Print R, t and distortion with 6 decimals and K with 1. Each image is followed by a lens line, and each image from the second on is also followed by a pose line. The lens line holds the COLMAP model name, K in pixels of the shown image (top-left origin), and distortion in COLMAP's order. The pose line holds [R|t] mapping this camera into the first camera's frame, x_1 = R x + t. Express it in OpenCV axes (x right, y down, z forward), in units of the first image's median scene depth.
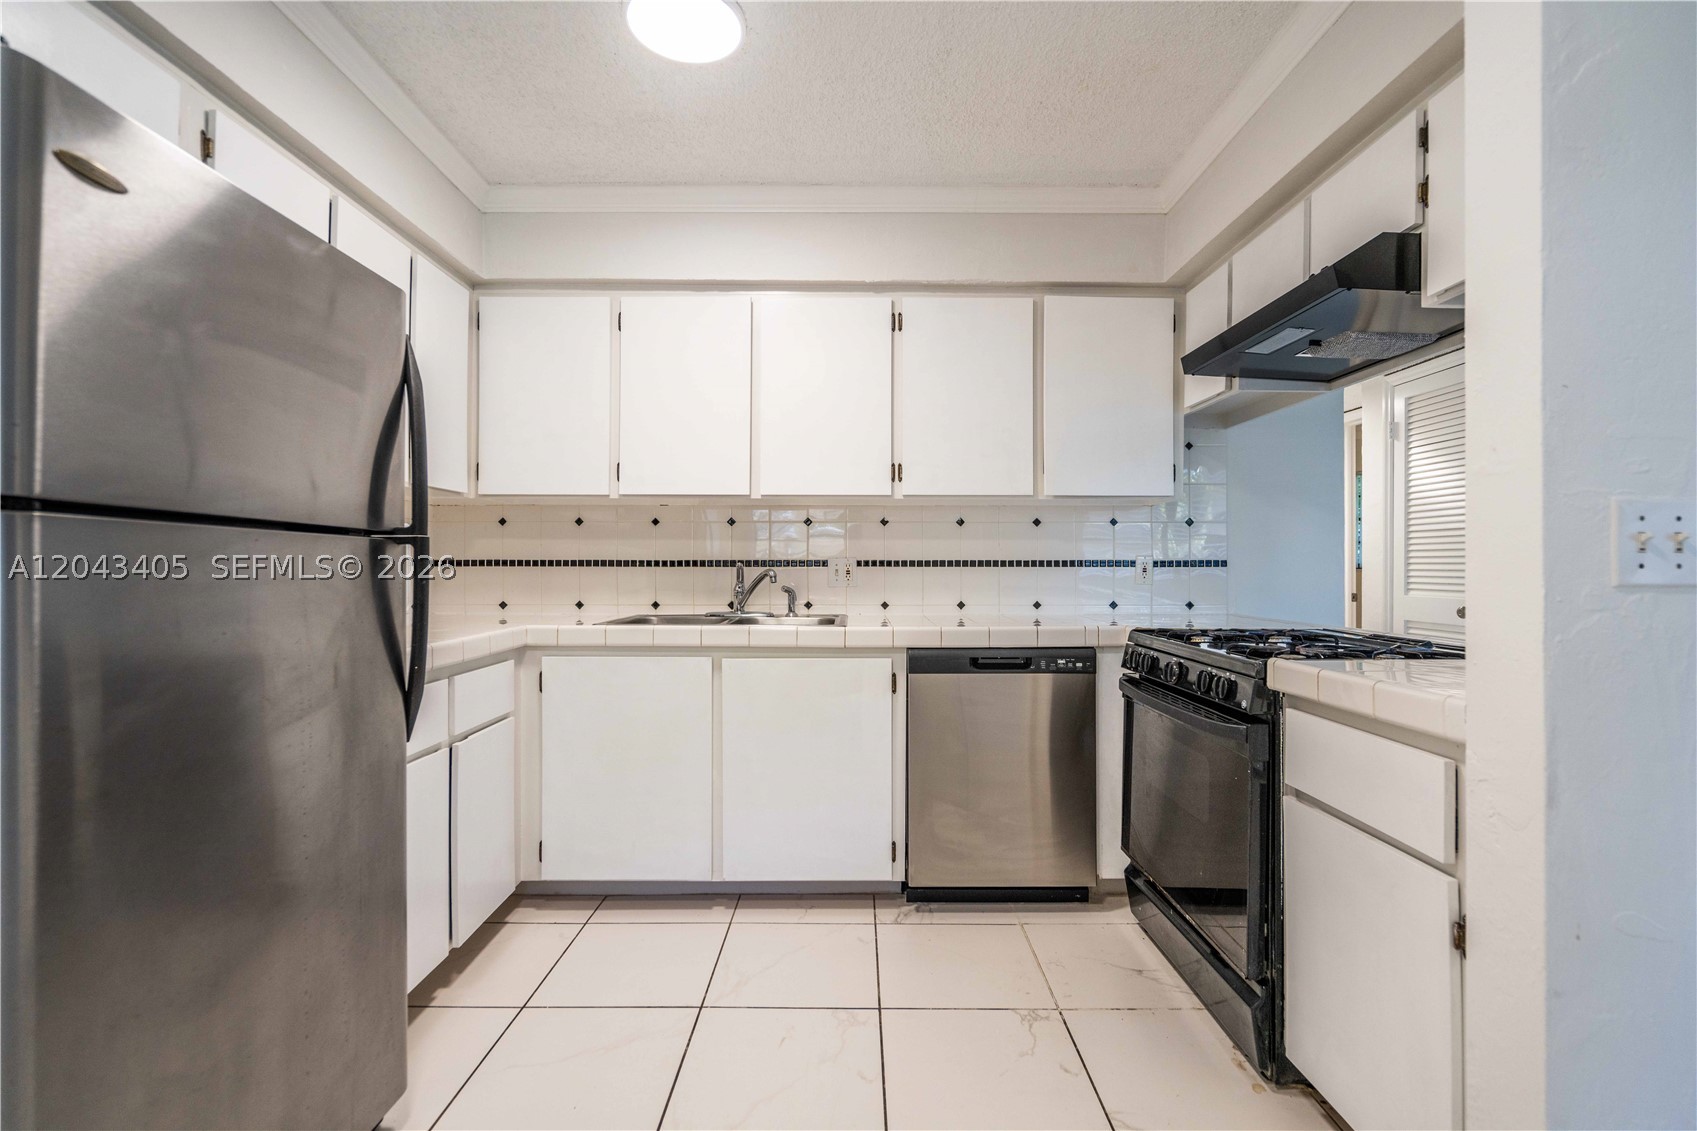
lens RADIAL K [[775.3, 0, 852.0], [0, 775.3, 566.5], [0, 0, 1]] dist [-0.002291, -0.000378]
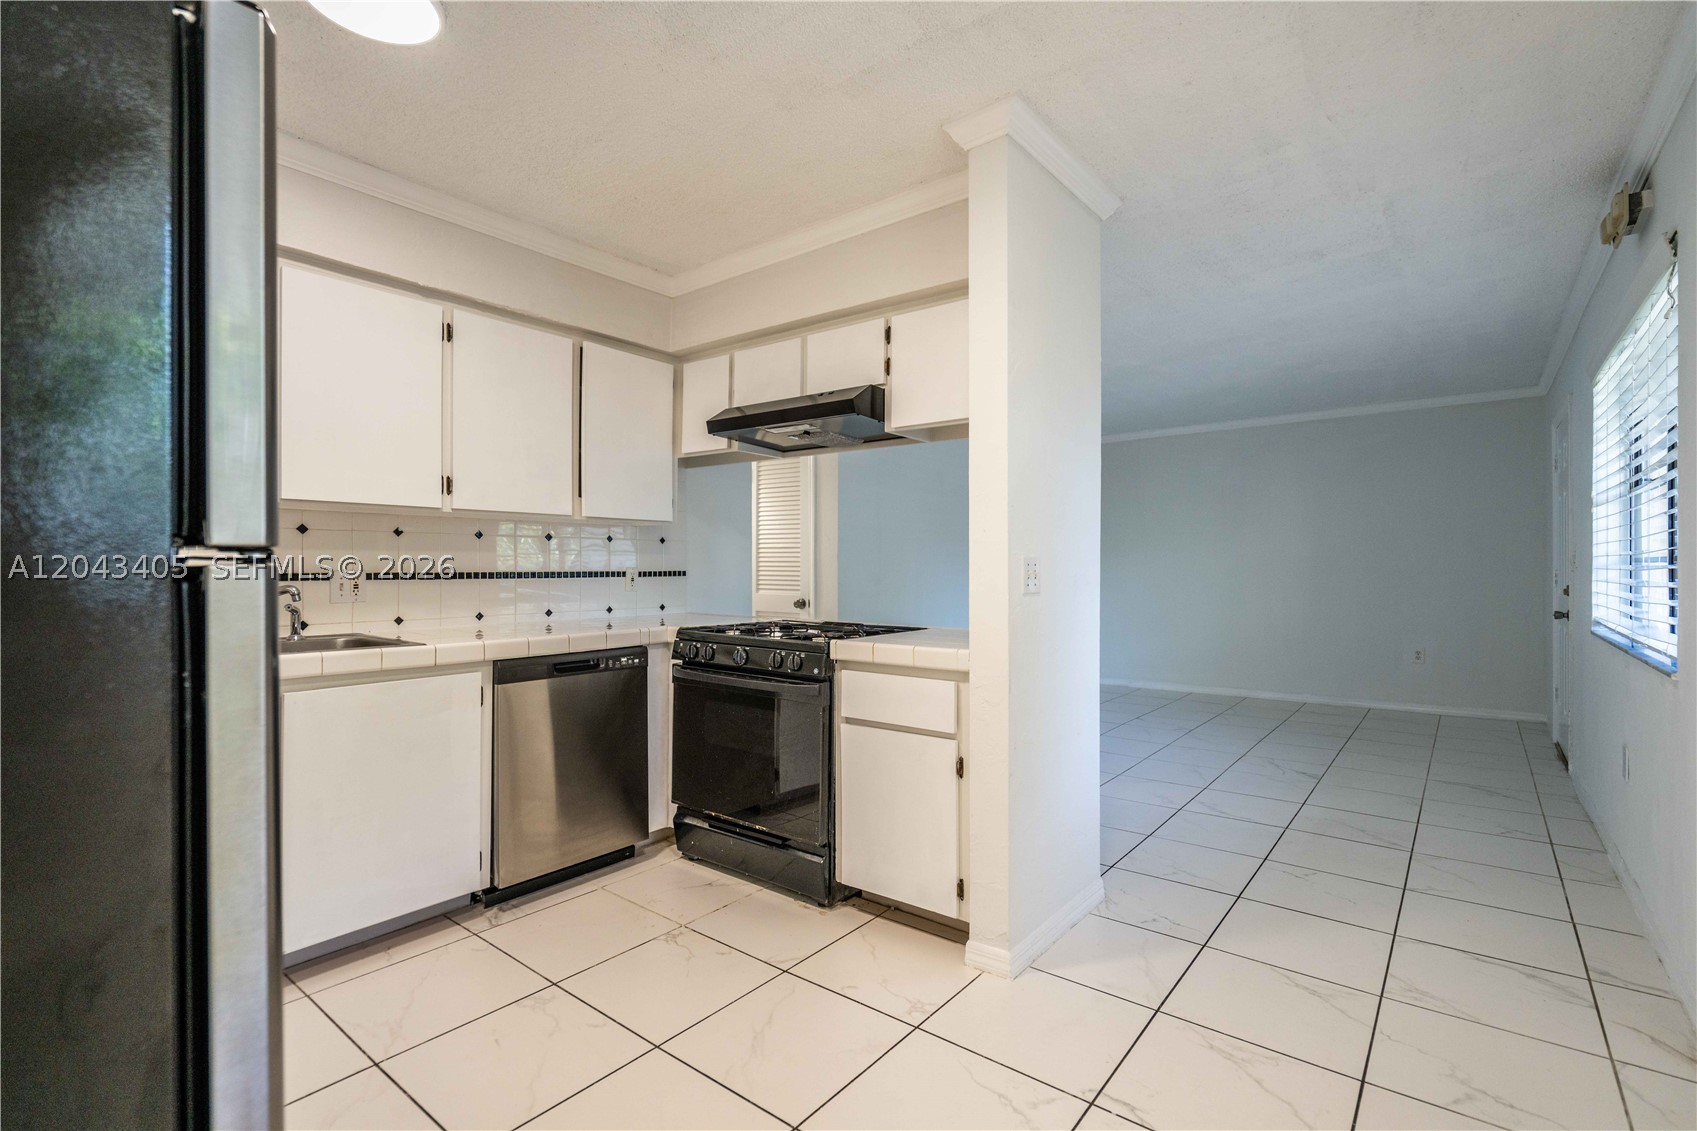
lens RADIAL K [[785.5, 0, 844.9], [0, 785.5, 566.4], [0, 0, 1]] dist [-0.001976, -0.000369]
pose [[0.624815, -0.001507, 0.780771, -0.457589], [-0.001249, 0.999995, 0.002930, -0.024371], [-0.780772, -0.002806, 0.624810, -0.020711]]
